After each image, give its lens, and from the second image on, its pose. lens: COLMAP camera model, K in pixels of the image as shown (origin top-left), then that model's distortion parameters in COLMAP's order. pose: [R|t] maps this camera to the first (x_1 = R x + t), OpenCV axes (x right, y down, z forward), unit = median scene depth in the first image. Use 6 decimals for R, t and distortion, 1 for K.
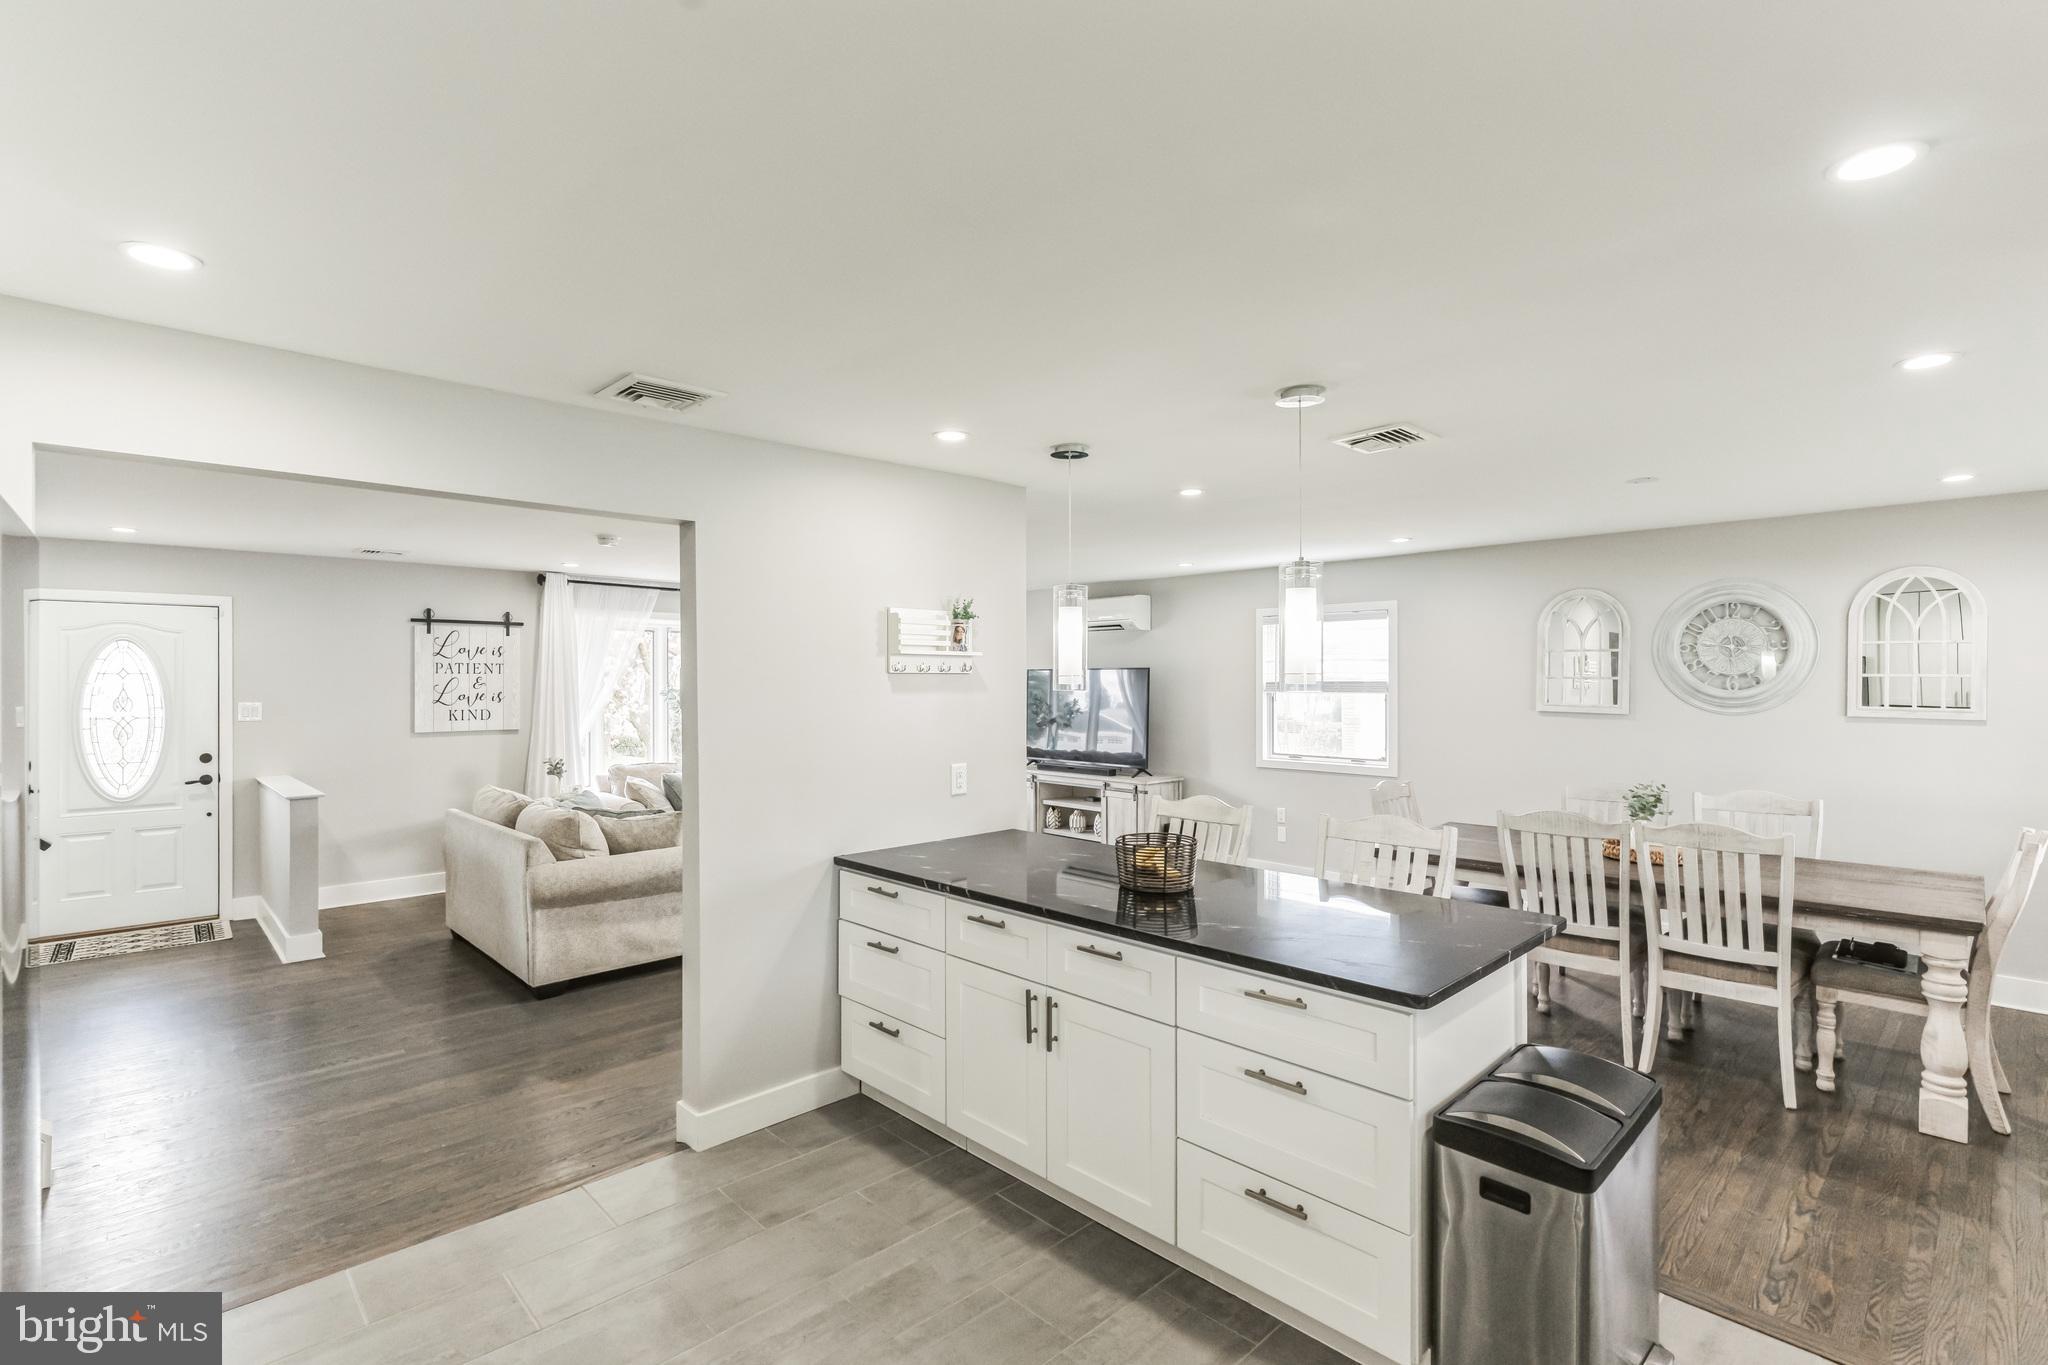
lens RADIAL K [[946.9, 0, 1015.0], [0, 946.9, 682.0], [0, 0, 1]] dist [-0.004386, -0.000299]
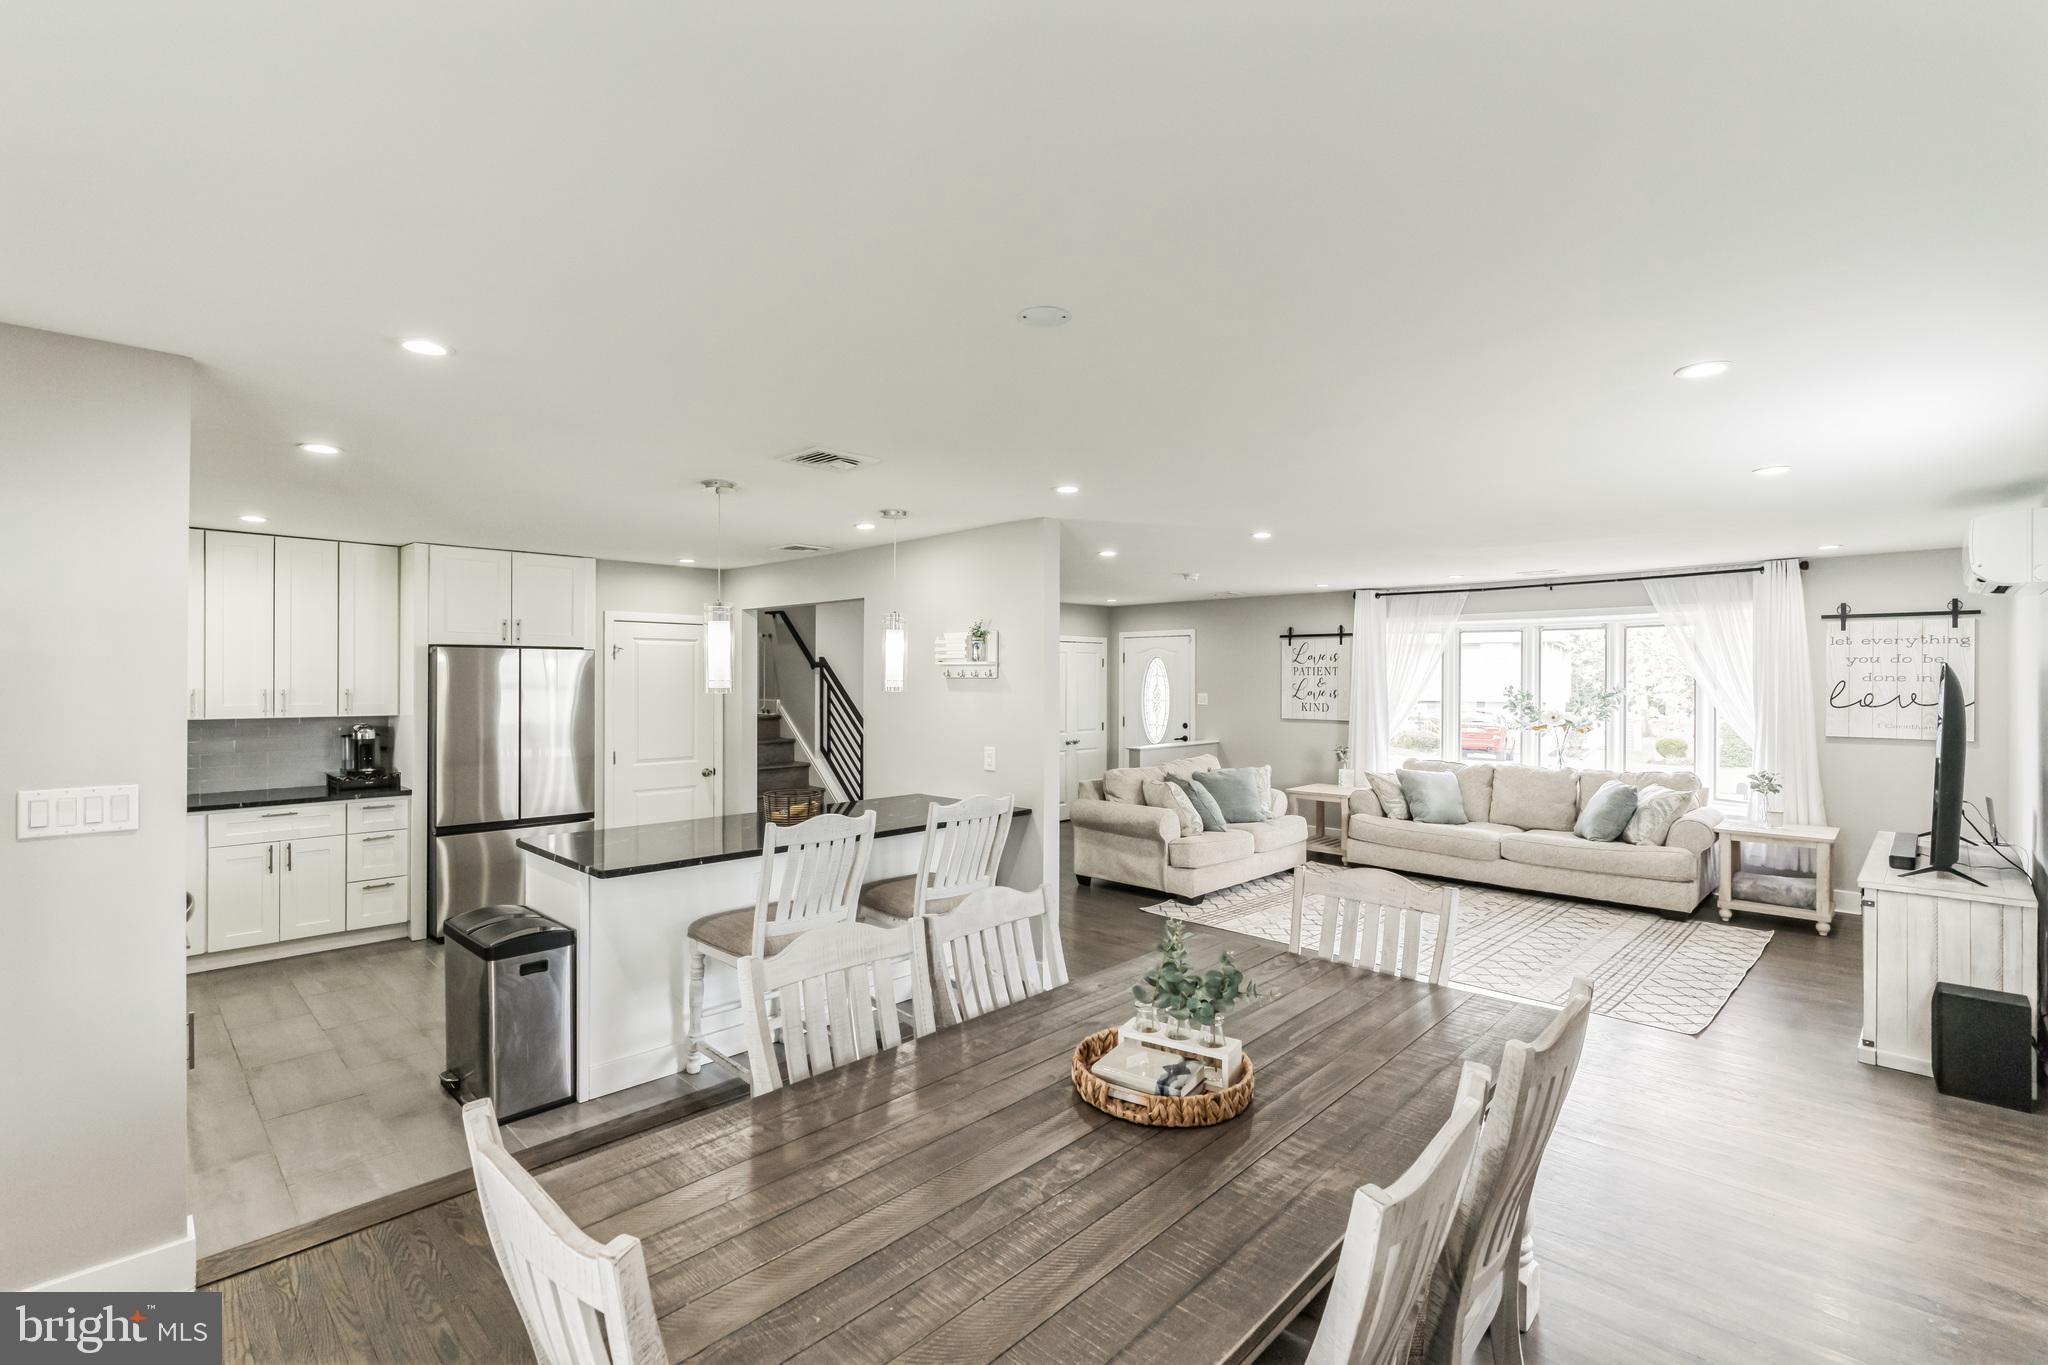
lens RADIAL K [[921.1, 0, 1013.8], [0, 921.1, 680.8], [0, 0, 1]] dist [-0.003359, 0.001486]
pose [[0.029992, 0.005768, -0.999534, 0.775309], [-0.002826, 0.999980, 0.005686, -0.008512], [0.999546, 0.002654, 0.030007, 0.635764]]
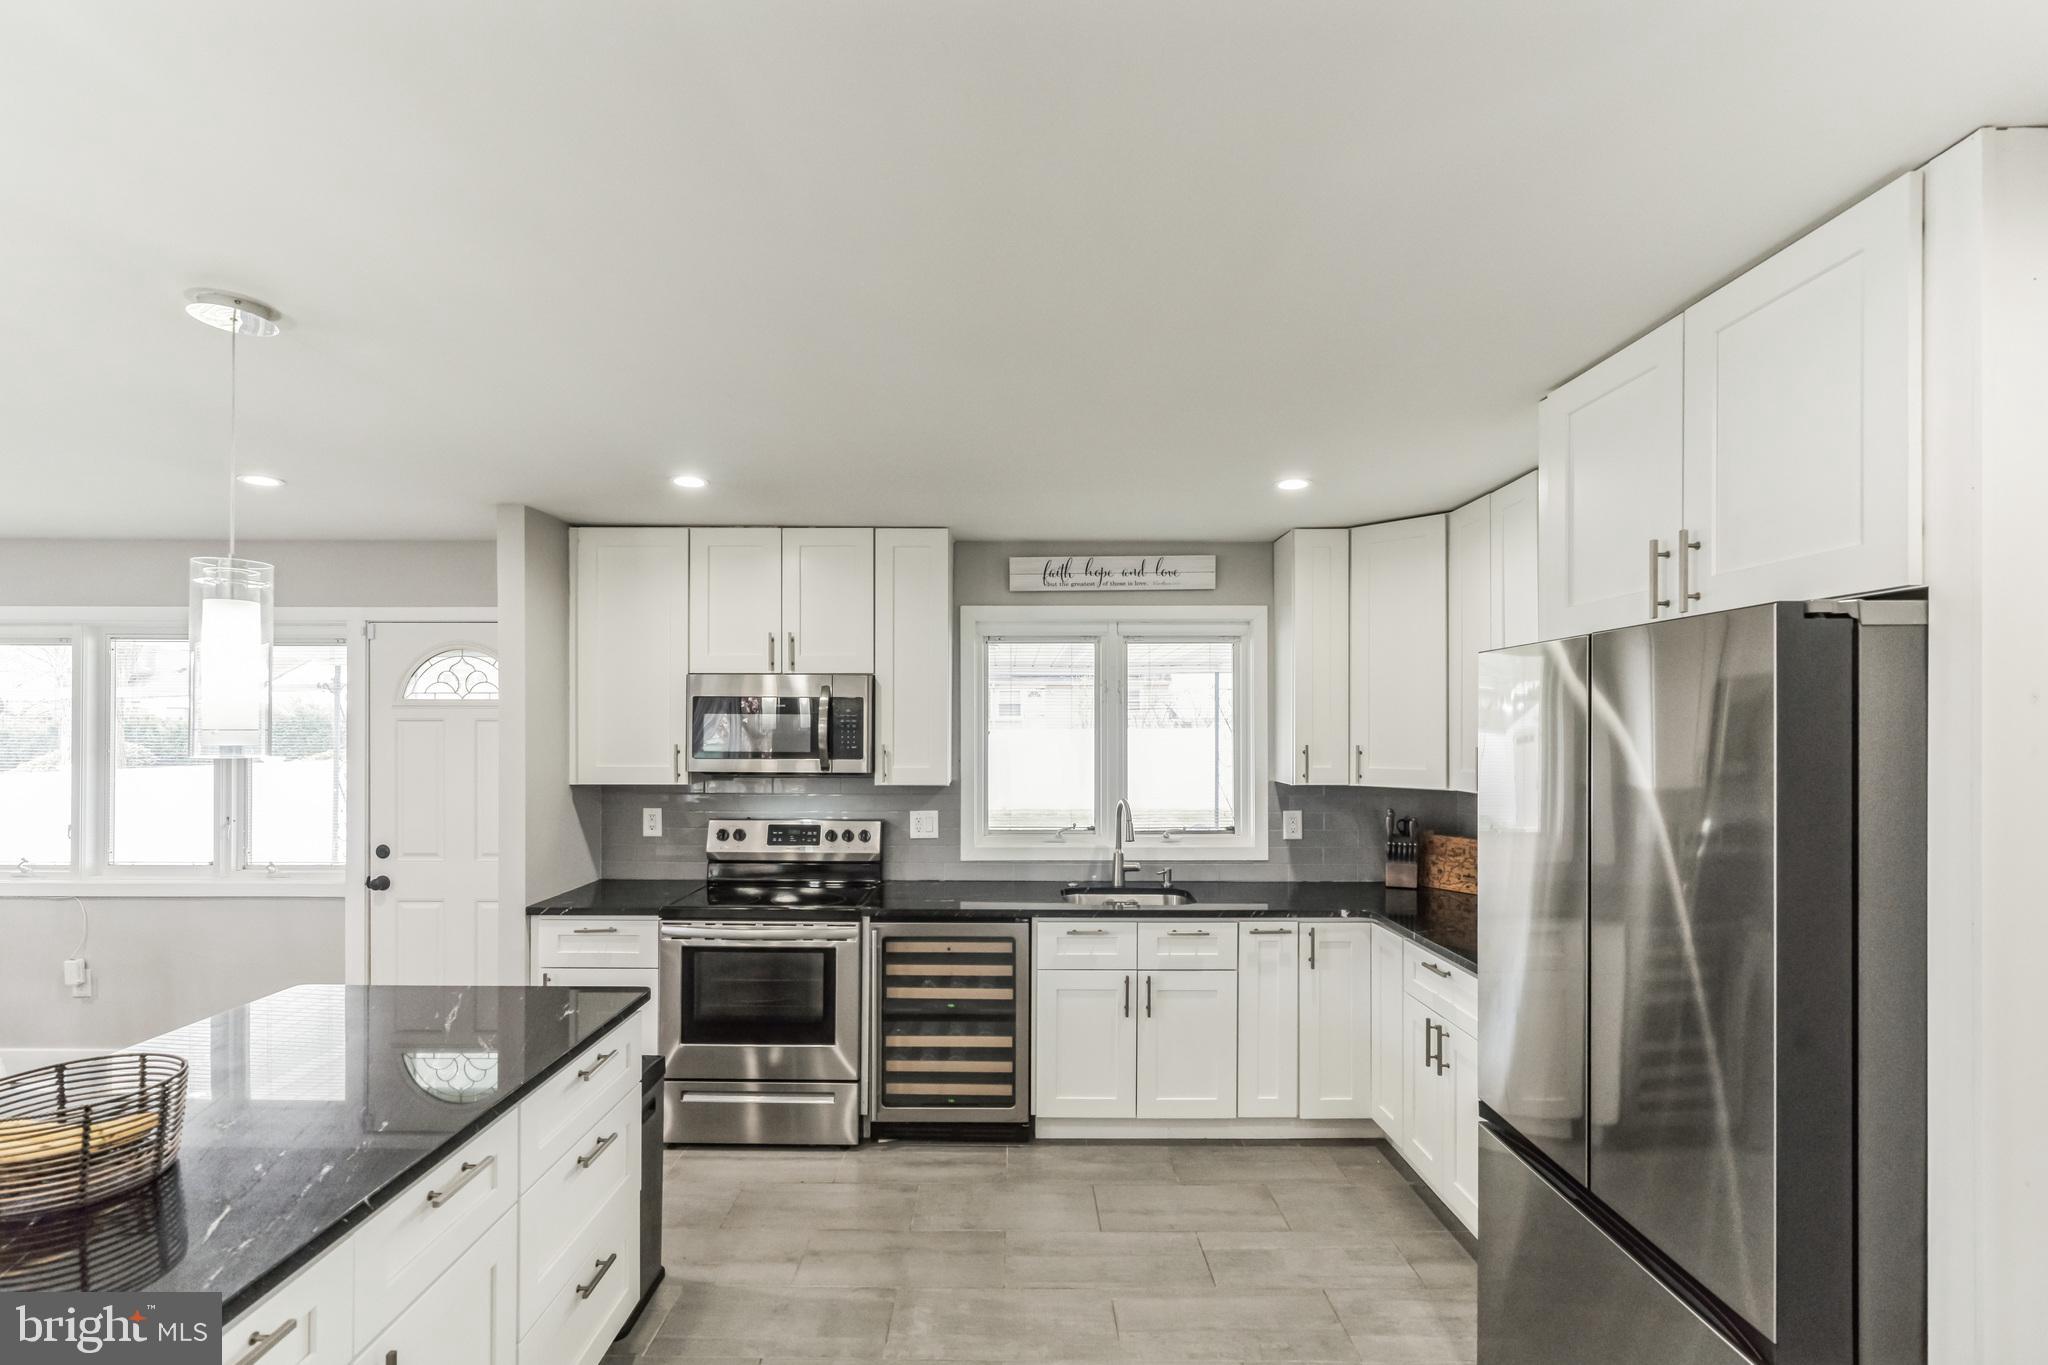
lens RADIAL K [[937.3, 0, 1018.9], [0, 937.3, 722.6], [0, 0, 1]] dist [-0.012278, 0.000557]
pose [[-0.731709, 0.006074, 0.681590, -0.246585], [0.000435, 0.999964, -0.008445, -0.004092], [-0.681617, -0.005883, -0.731686, 0.497908]]
